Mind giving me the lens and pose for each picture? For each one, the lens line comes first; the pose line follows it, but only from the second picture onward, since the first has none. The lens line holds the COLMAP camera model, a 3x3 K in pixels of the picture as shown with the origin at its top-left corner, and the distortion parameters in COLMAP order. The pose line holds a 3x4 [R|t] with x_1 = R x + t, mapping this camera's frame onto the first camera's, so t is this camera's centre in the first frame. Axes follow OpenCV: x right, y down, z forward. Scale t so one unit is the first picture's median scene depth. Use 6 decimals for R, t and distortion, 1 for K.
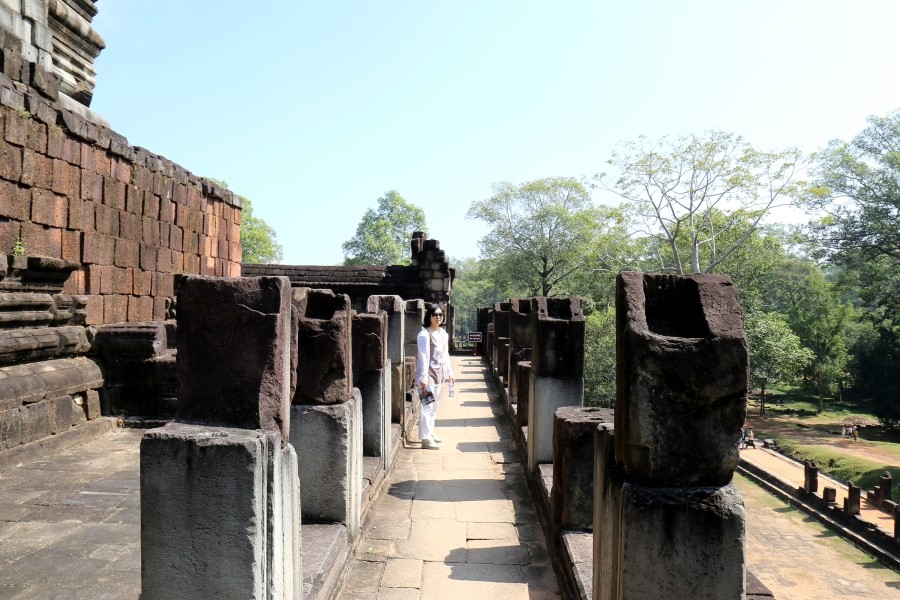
lens RADIAL K [[693.6, 0, 452.4], [0, 693.6, 301.8], [0, 0, 1]] dist [-0.104888, 0.095978]
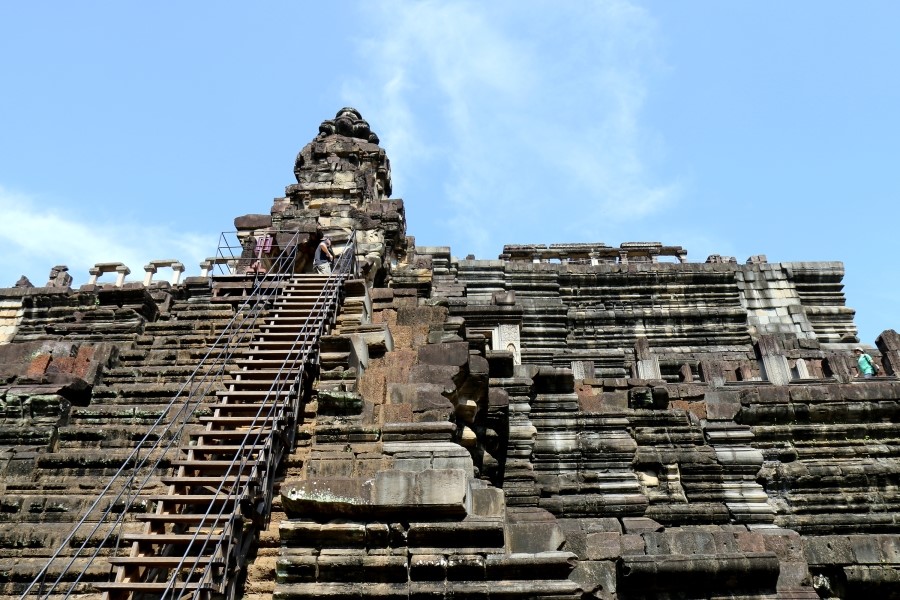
lens RADIAL K [[693.6, 0, 447.6], [0, 693.6, 299.2], [0, 0, 1]] dist [-0.104888, 0.095978]
pose [[-0.003468, -0.521569, -0.853202, 1.214778], [0.019701, 0.853006, -0.521529, 0.606791], [0.999800, -0.018617, 0.007317, -0.196029]]
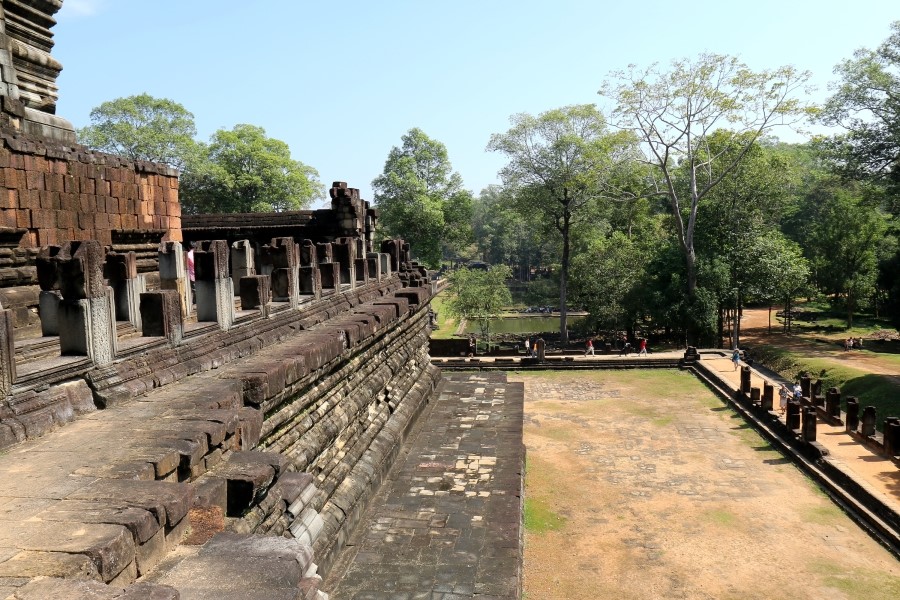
lens RADIAL K [[693.6, 0, 449.6], [0, 693.6, 302.7], [0, 0, 1]] dist [-0.104888, 0.095978]
pose [[0.994596, -0.033504, -0.098269, 0.424415], [0.043301, 0.994113, 0.099321, 0.002410], [0.094363, -0.103040, 0.990191, -0.378460]]
